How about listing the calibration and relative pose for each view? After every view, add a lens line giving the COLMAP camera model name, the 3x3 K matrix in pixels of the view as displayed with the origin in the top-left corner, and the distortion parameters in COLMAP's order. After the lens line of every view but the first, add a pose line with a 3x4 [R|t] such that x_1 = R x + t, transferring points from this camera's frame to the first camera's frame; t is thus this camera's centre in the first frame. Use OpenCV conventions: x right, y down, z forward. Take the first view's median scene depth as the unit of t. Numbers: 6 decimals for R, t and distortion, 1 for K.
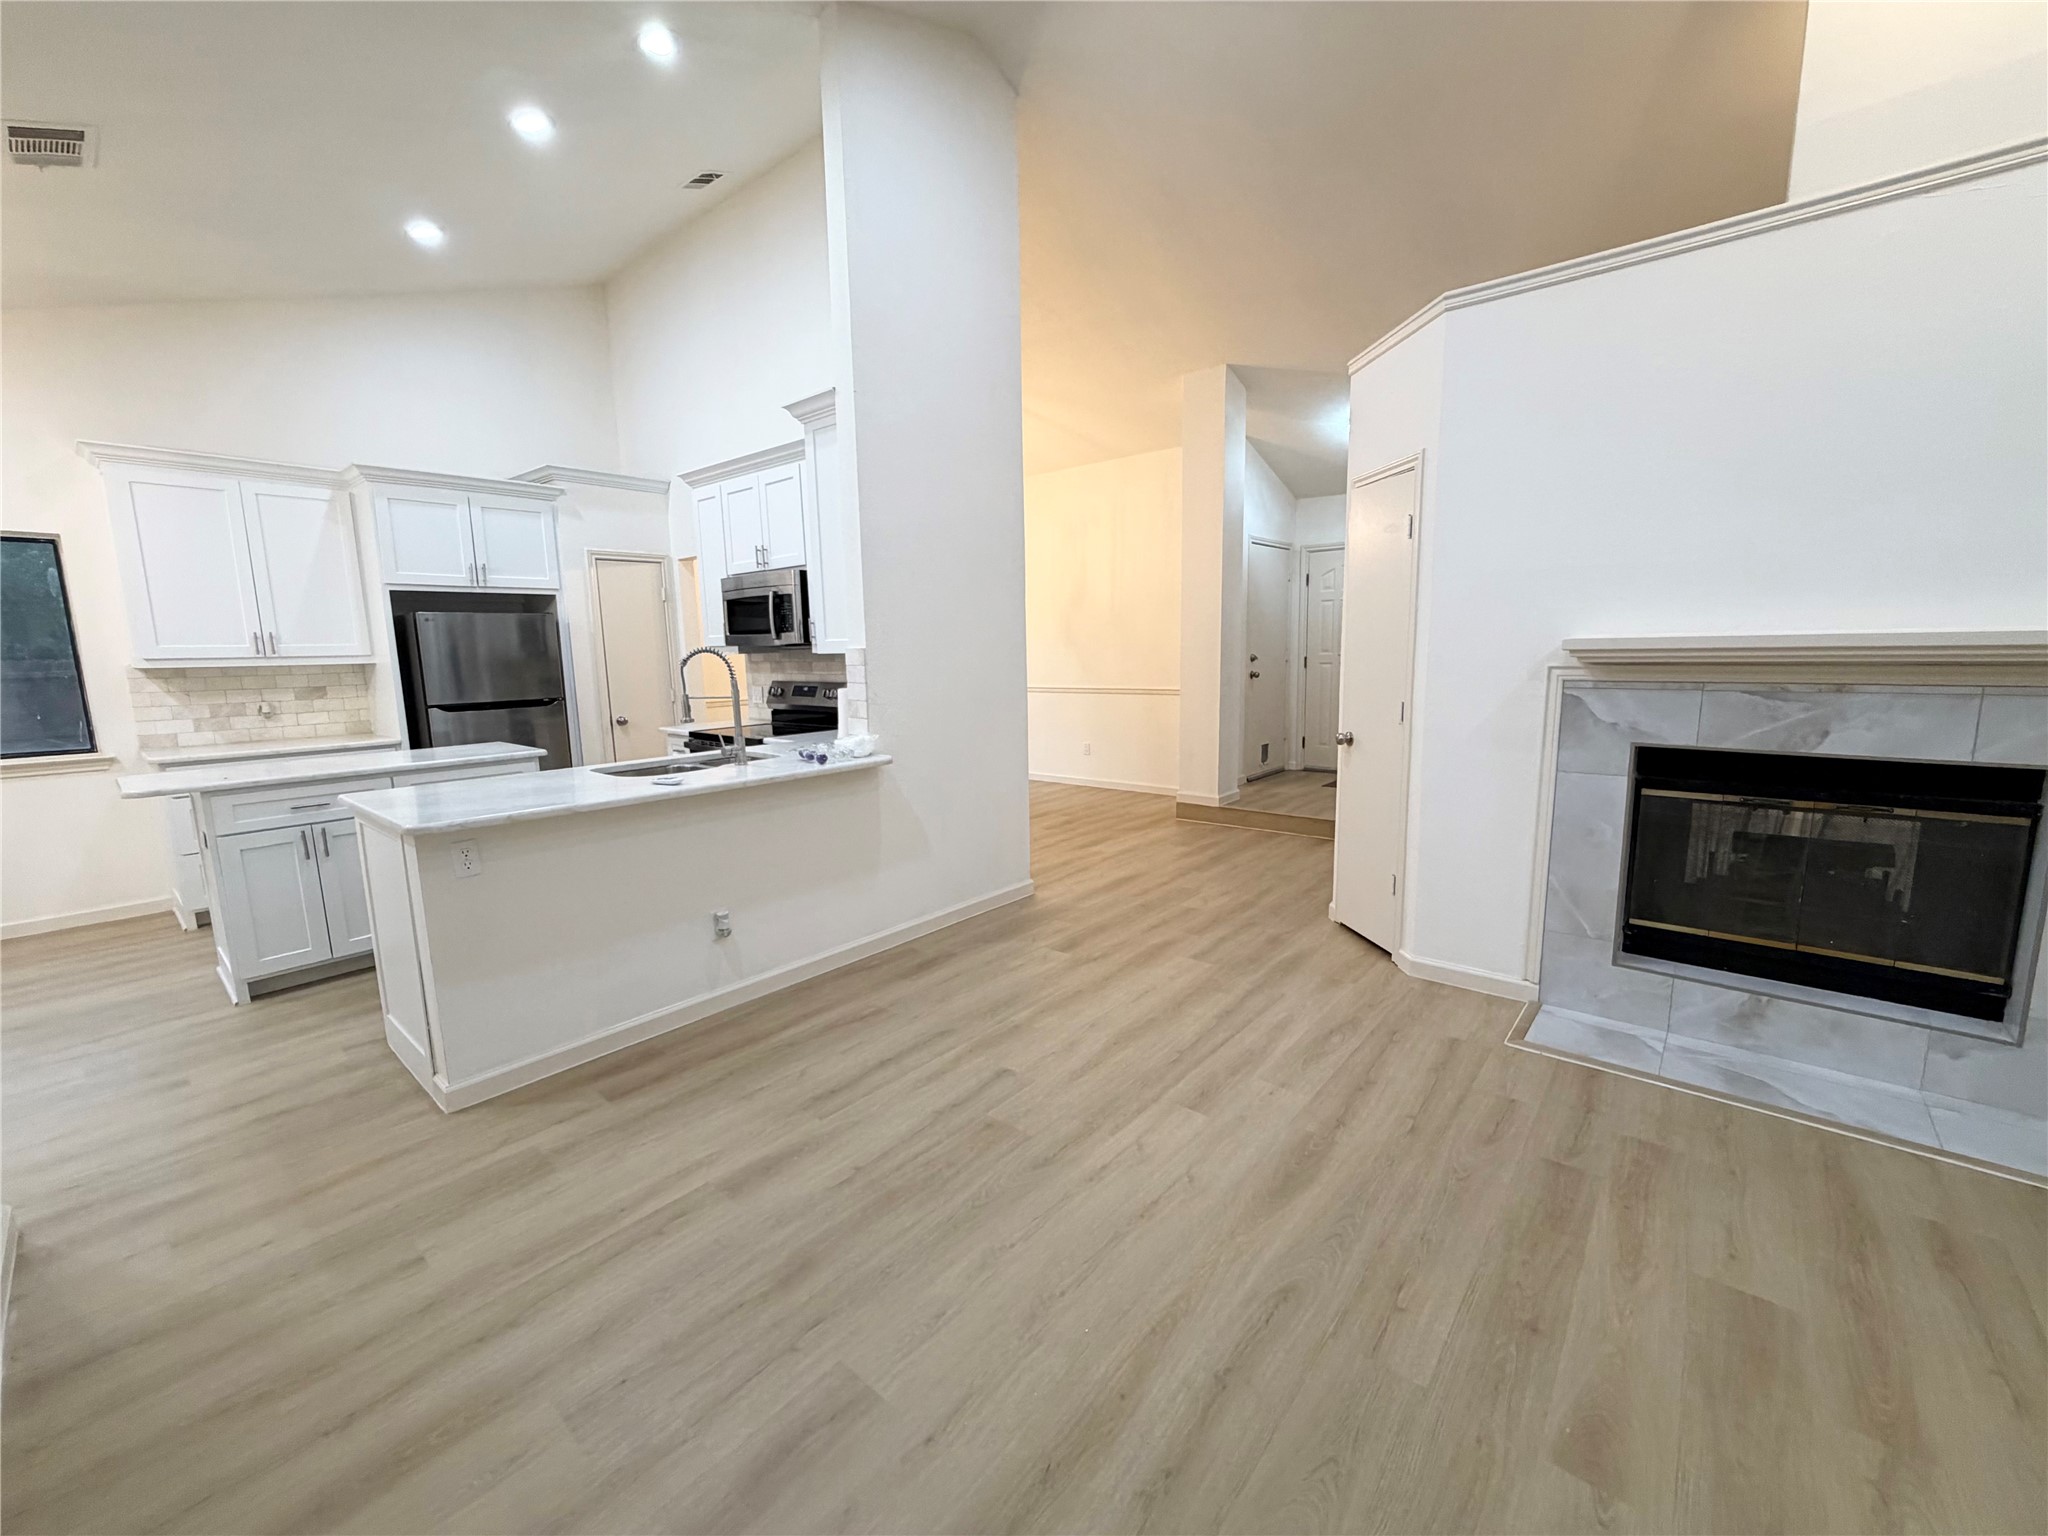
lens RADIAL K [[819.9, 0, 1019.7], [0, 819.9, 769.6], [0, 0, 1]] dist [-0.001074, 0.000455]
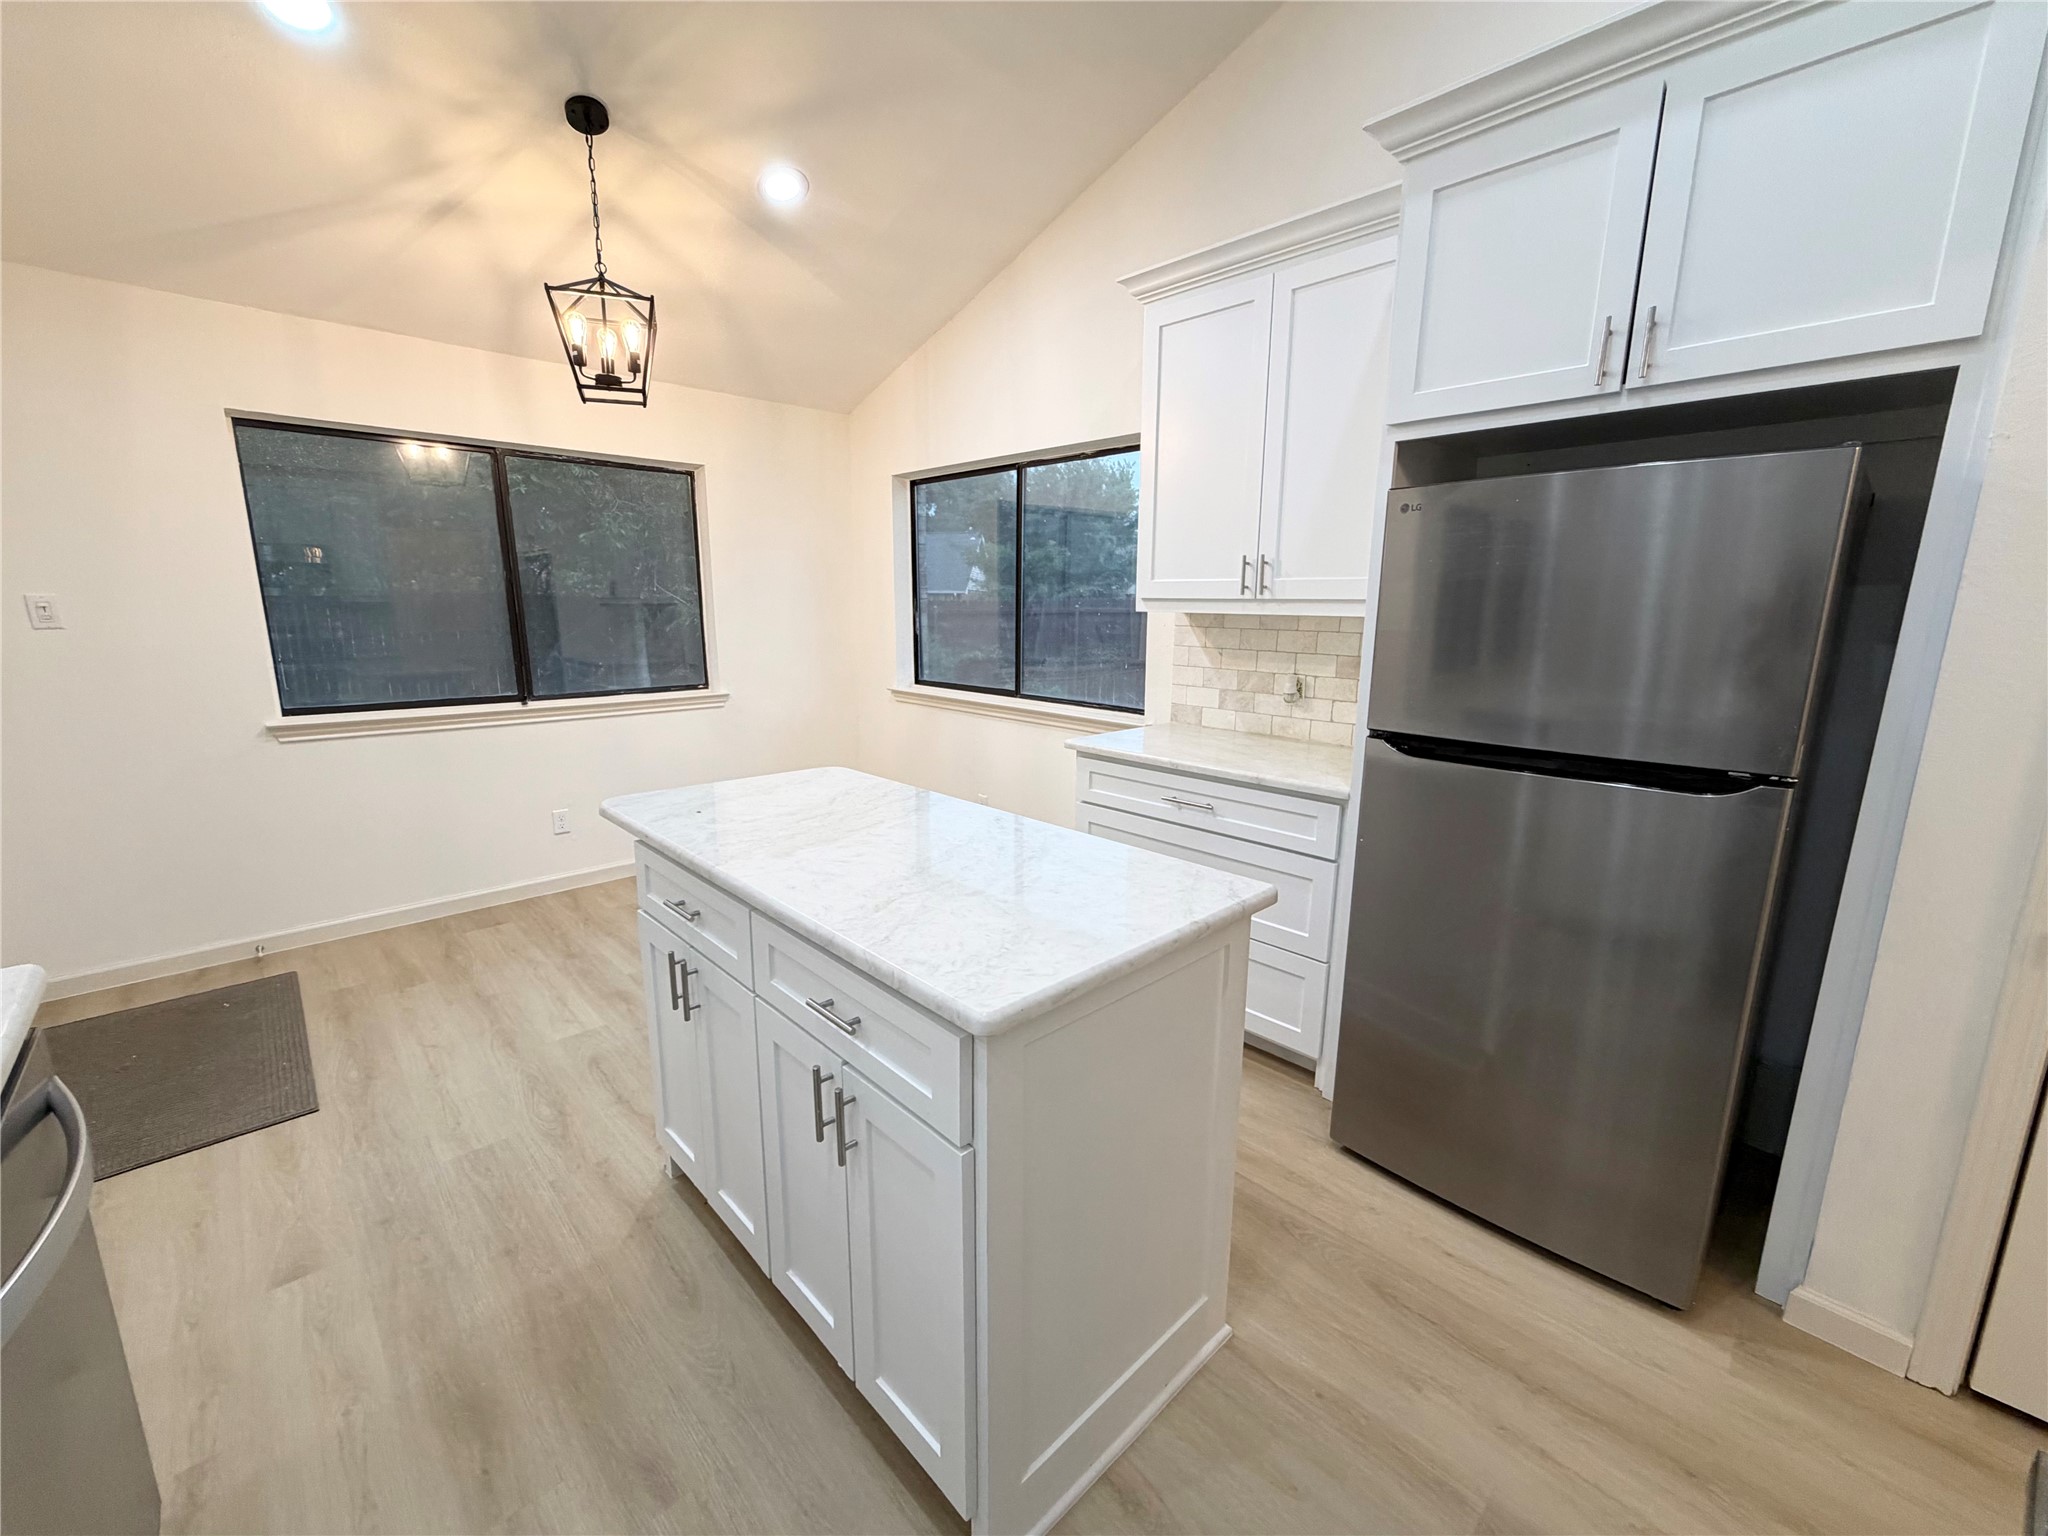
lens RADIAL K [[819.9, 0, 1019.3], [0, 819.9, 764.1], [0, 0, 1]] dist [-0.001074, 0.000455]
pose [[-0.110014, 0.214934, -0.970412, -0.320112], [-0.154906, 0.960701, 0.230344, -0.131468], [0.981785, 0.175664, -0.072396, 0.889305]]
